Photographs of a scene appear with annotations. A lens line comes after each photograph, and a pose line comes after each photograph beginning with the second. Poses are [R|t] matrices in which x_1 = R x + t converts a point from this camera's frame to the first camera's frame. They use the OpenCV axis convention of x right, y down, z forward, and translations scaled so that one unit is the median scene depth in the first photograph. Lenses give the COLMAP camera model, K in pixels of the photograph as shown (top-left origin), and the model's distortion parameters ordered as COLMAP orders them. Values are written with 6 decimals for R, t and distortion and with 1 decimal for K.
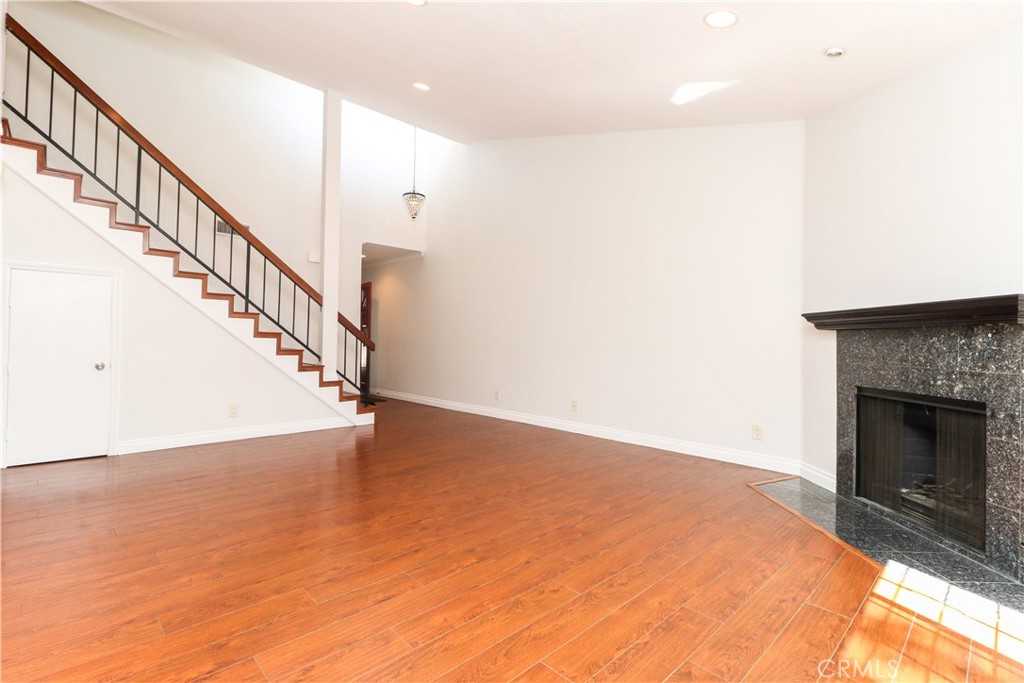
lens RADIAL K [[469.9, 0, 513.6], [0, 469.9, 338.0], [0, 0, 1]] dist [0.000564, -0.004021]
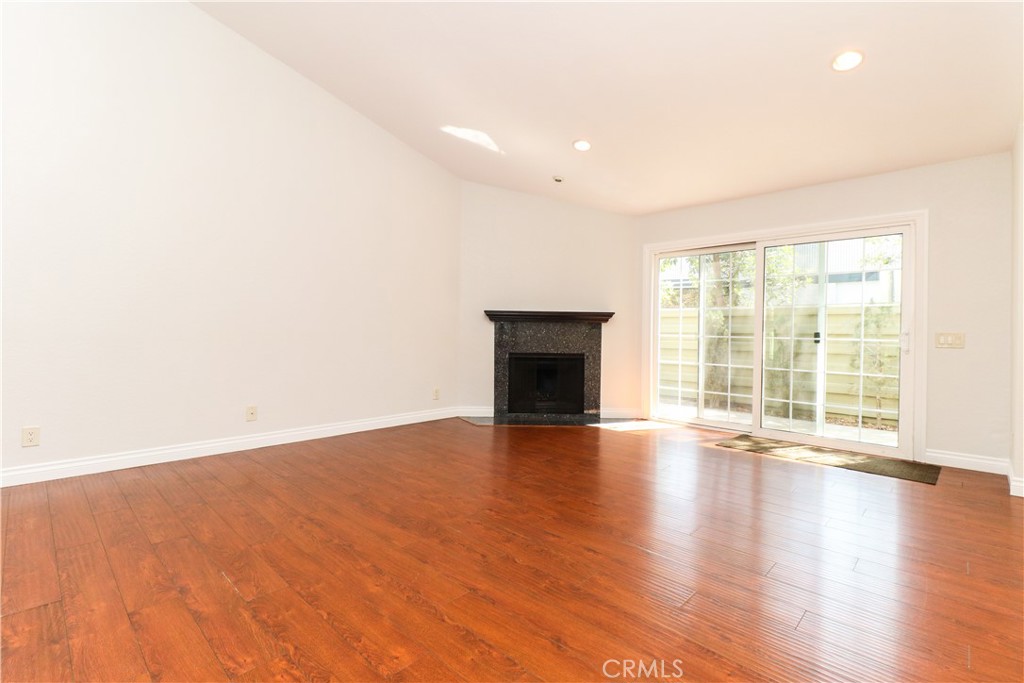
lens RADIAL K [[469.9, 0, 513.9], [0, 469.9, 338.1], [0, 0, 1]] dist [0.000564, -0.004021]
pose [[-0.034200, -0.034015, 0.998836, -1.072002], [-0.020104, 0.999242, 0.033340, -0.014784], [-0.999213, -0.018941, -0.034858, 1.057079]]
